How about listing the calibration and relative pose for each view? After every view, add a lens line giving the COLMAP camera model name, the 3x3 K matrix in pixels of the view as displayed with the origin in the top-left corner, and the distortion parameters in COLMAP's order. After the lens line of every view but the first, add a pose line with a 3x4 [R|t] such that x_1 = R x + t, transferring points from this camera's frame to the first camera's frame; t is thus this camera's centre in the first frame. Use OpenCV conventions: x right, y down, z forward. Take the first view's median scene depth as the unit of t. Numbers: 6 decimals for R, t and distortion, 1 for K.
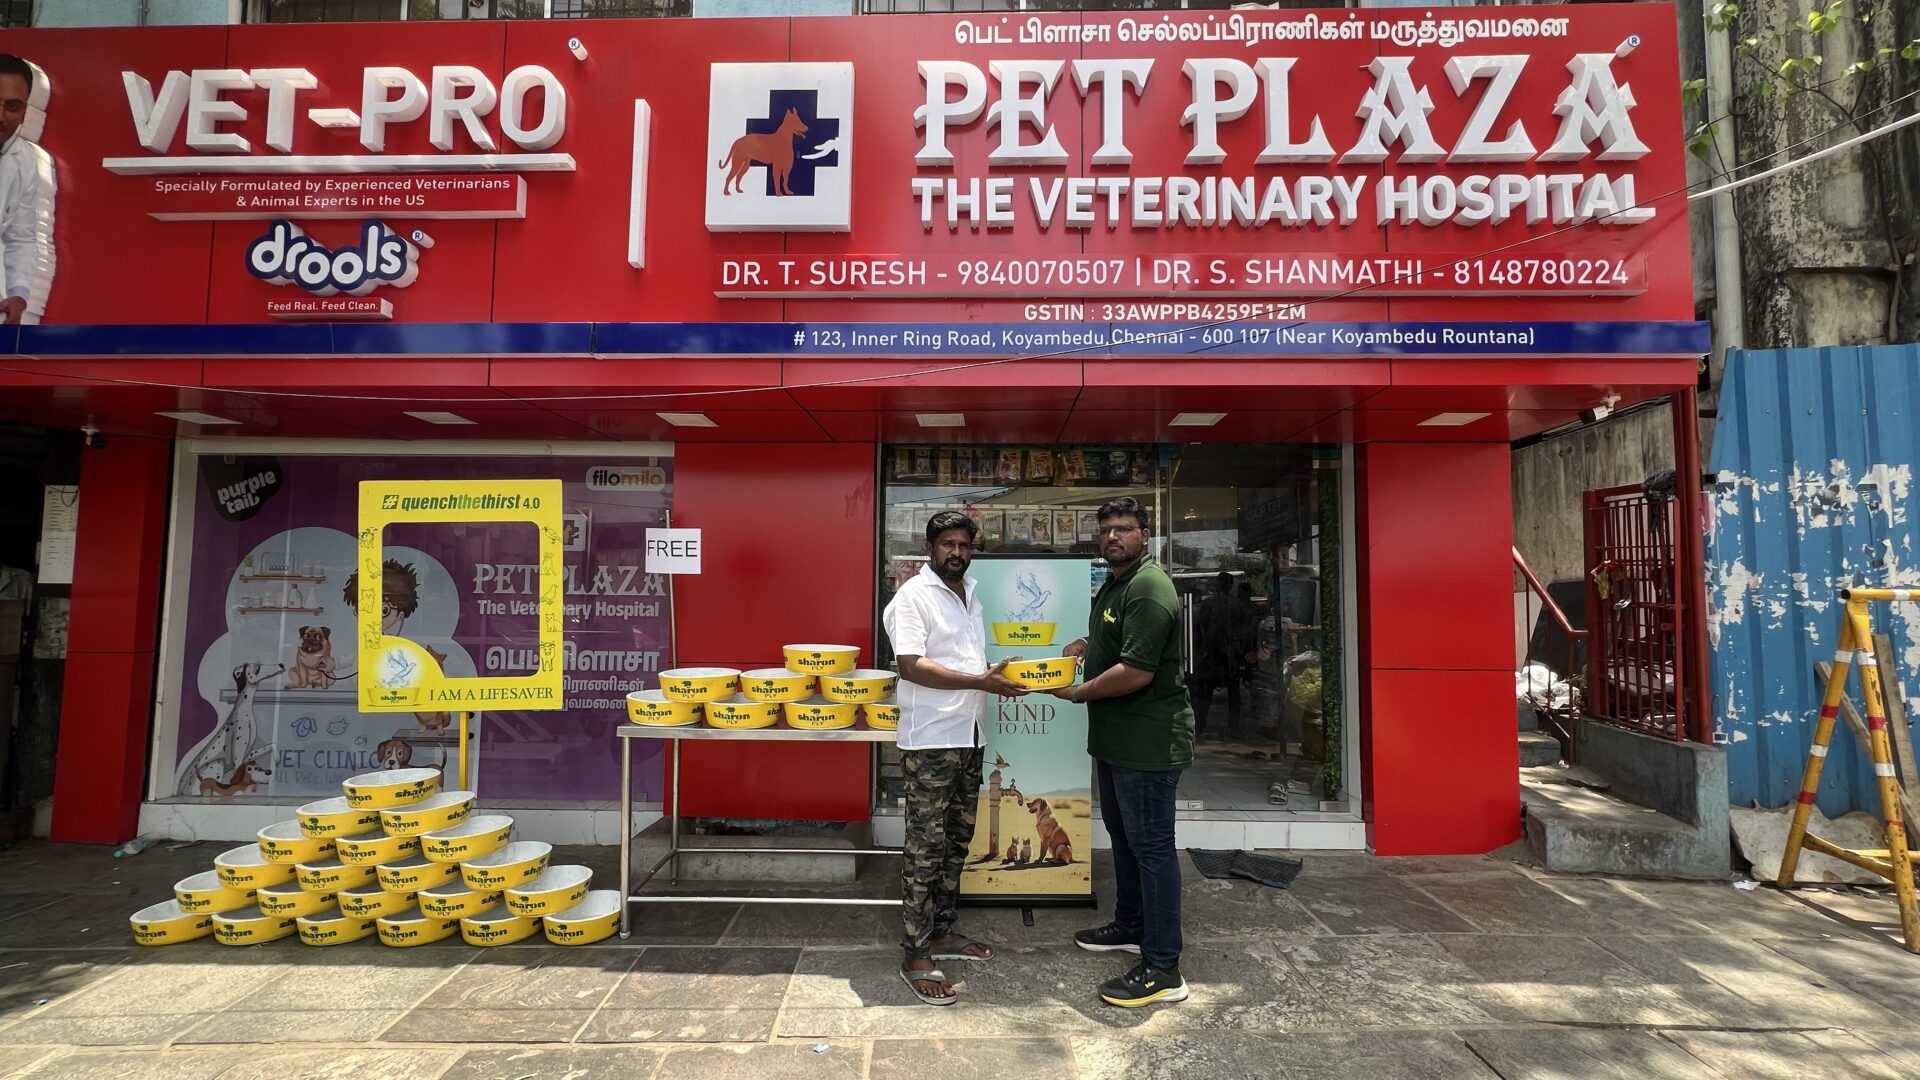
lens RADIAL K [[726.0, 0, 943.8], [0, 726.0, 546.4], [0, 0, 1]] dist [-0.005931, 0.000790]
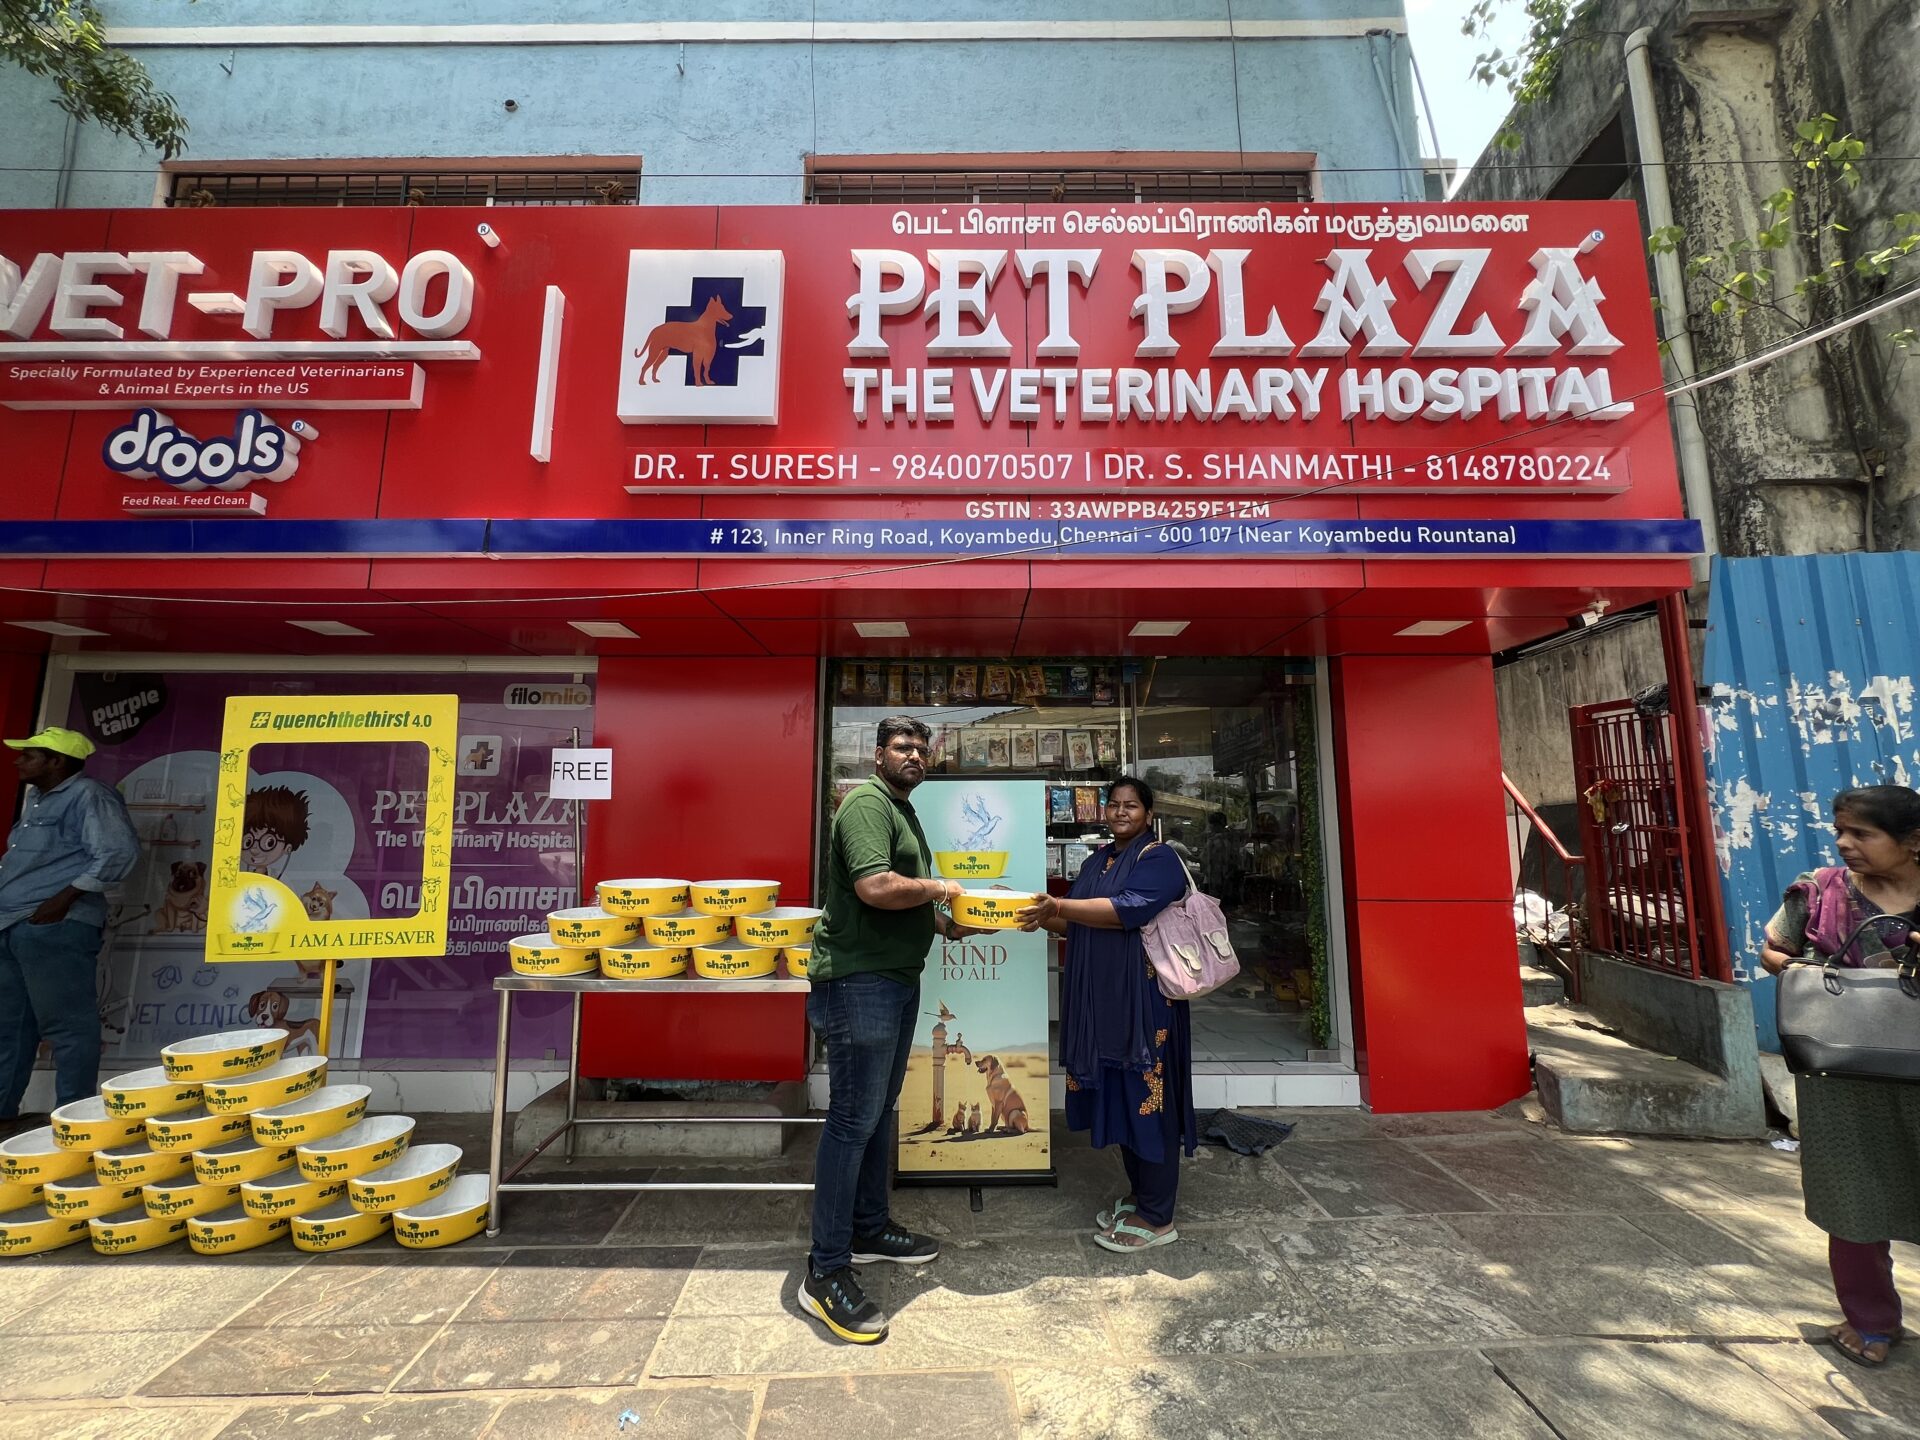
lens RADIAL K [[708.2, 0, 950.8], [0, 708.2, 722.5], [0, 0, 1]] dist [-0.005117, 0.000831]
pose [[0.999743, -0.002800, 0.022516, 0.062461], [0.004505, 0.997097, -0.076015, 0.011261], [-0.022238, 0.076097, 0.996852, 0.113398]]
